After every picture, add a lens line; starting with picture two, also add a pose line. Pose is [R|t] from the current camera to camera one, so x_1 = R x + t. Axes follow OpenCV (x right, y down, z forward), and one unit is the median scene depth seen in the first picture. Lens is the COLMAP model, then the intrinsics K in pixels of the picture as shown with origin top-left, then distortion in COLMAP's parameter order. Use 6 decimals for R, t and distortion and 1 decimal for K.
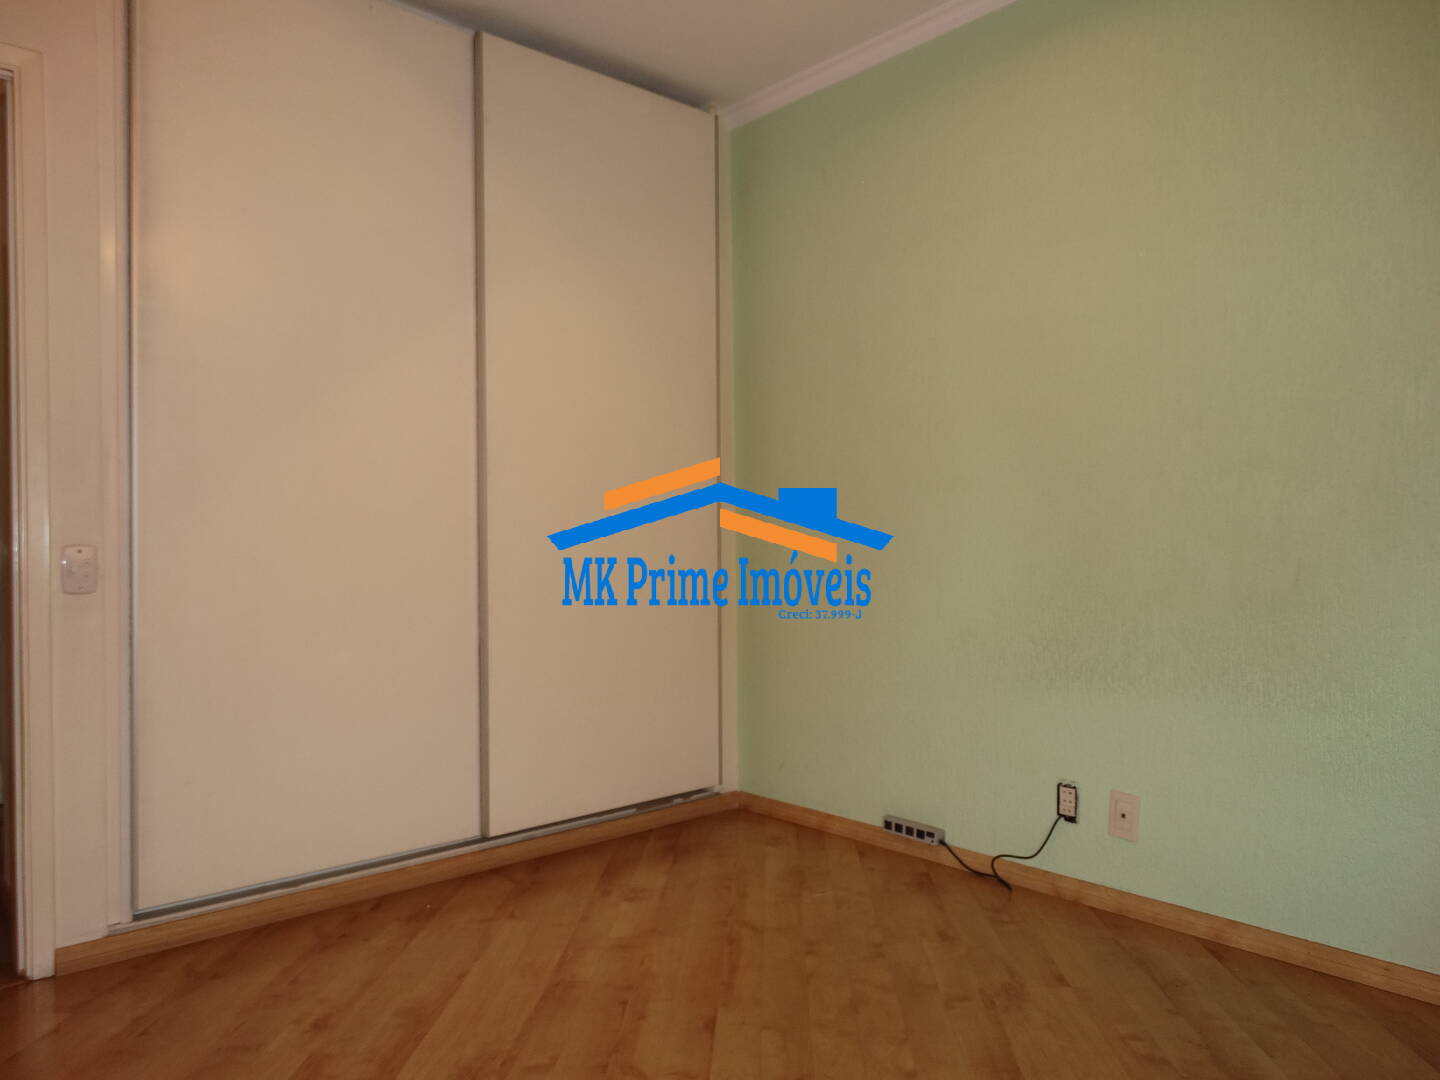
lens RADIAL K [[1032.4, 0, 720.0], [0, 1032.4, 540.0], [0, 0, 1]] dist [-0.000876, -0.000193]
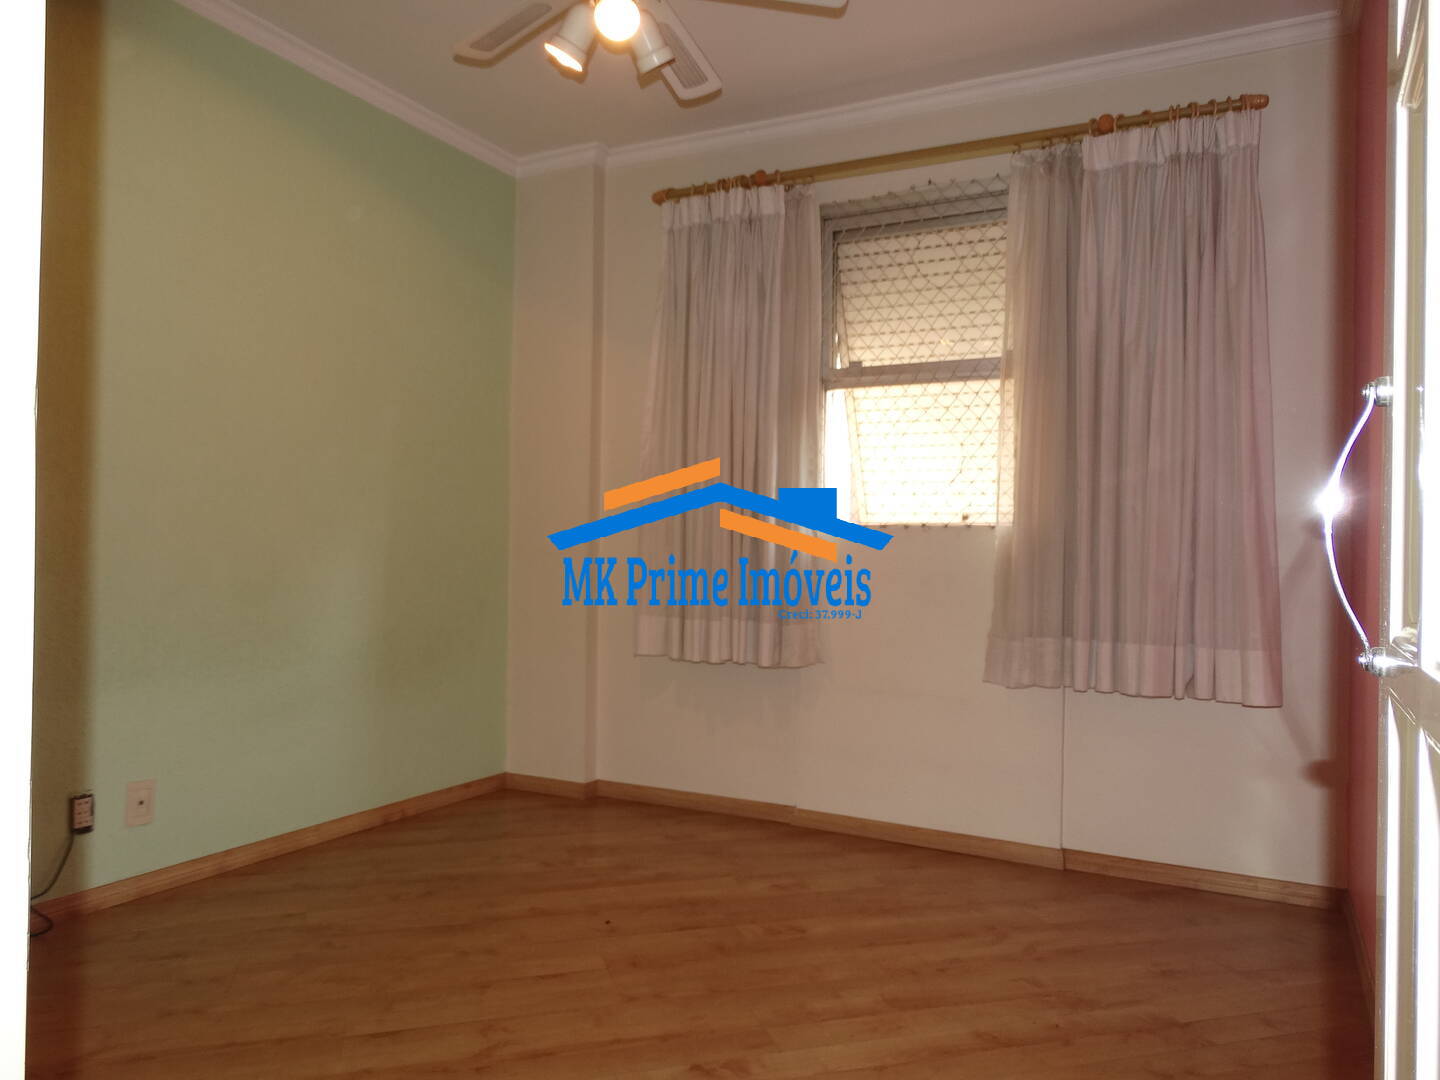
lens RADIAL K [[1061.6, 0, 720.0], [0, 1061.6, 540.0], [0, 0, 1]] dist [-0.000378, -0.000182]
pose [[-0.342254, 0.004276, 0.939598, -0.936959], [-0.002081, 0.999984, -0.005309, 0.003052], [-0.939605, -0.003772, -0.342240, 0.916135]]
